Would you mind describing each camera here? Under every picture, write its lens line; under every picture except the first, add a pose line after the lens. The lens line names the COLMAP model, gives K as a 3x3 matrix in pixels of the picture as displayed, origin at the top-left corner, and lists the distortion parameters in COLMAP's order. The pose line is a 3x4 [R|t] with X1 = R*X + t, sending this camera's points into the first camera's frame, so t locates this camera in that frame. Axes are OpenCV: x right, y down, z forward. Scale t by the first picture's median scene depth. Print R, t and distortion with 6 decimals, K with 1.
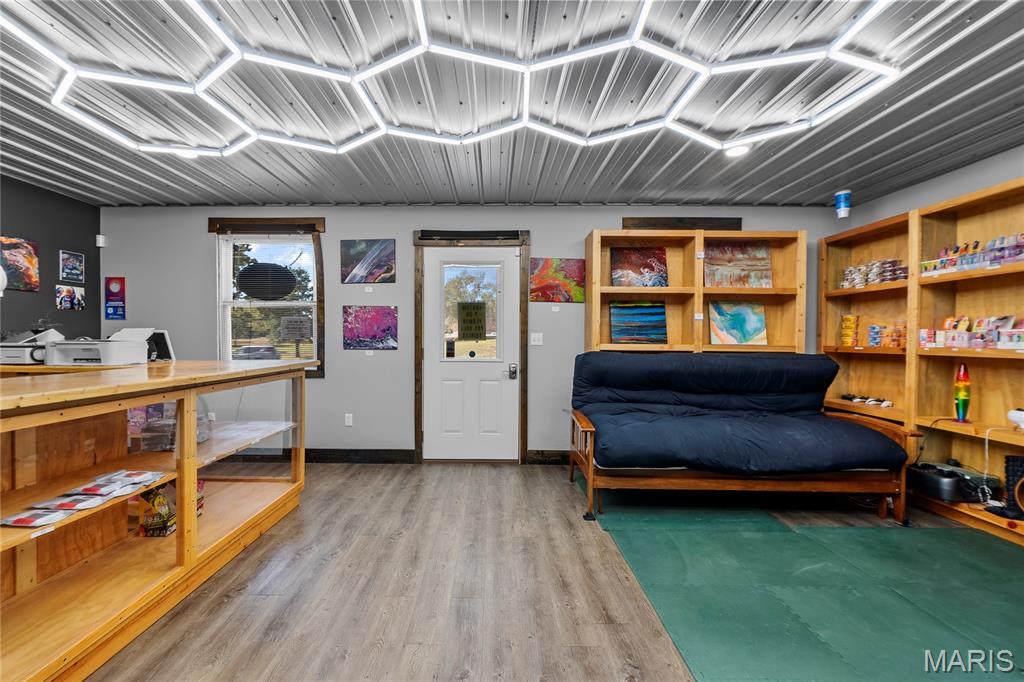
lens RADIAL K [[445.9, 0, 464.9], [0, 445.9, 343.6], [0, 0, 1]] dist [-0.004397, -0.000191]
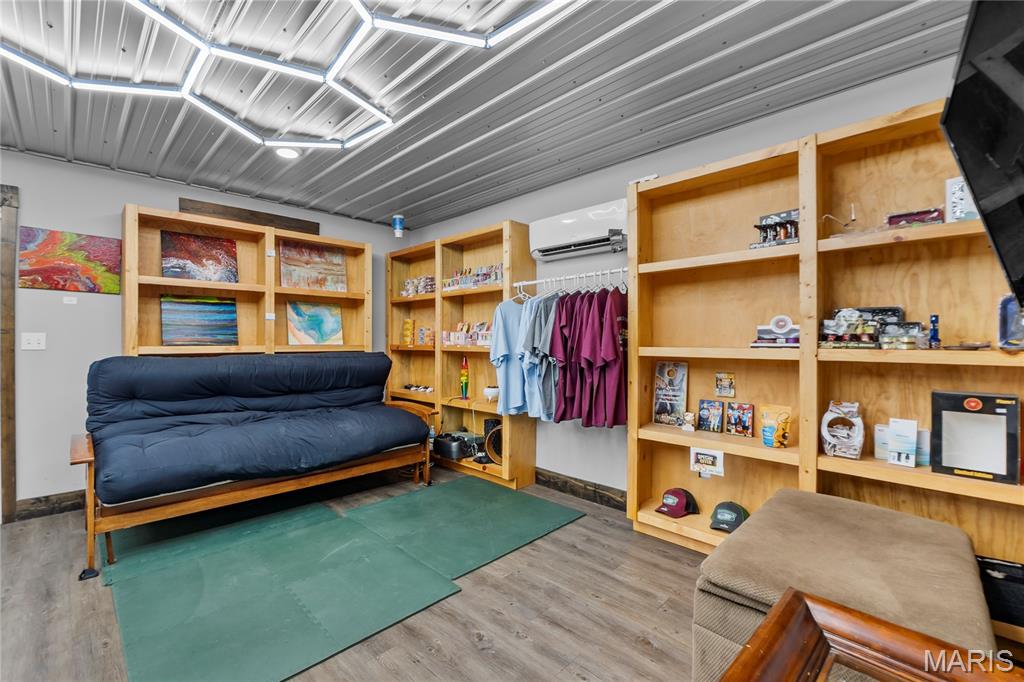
lens RADIAL K [[445.9, 0, 518.2], [0, 445.9, 336.9], [0, 0, 1]] dist [-0.004397, -0.000191]
pose [[0.683994, -0.003868, 0.729478, 0.220800], [0.012636, 0.999899, -0.006547, -0.003643], [-0.729378, 0.013696, 0.683973, -0.061348]]
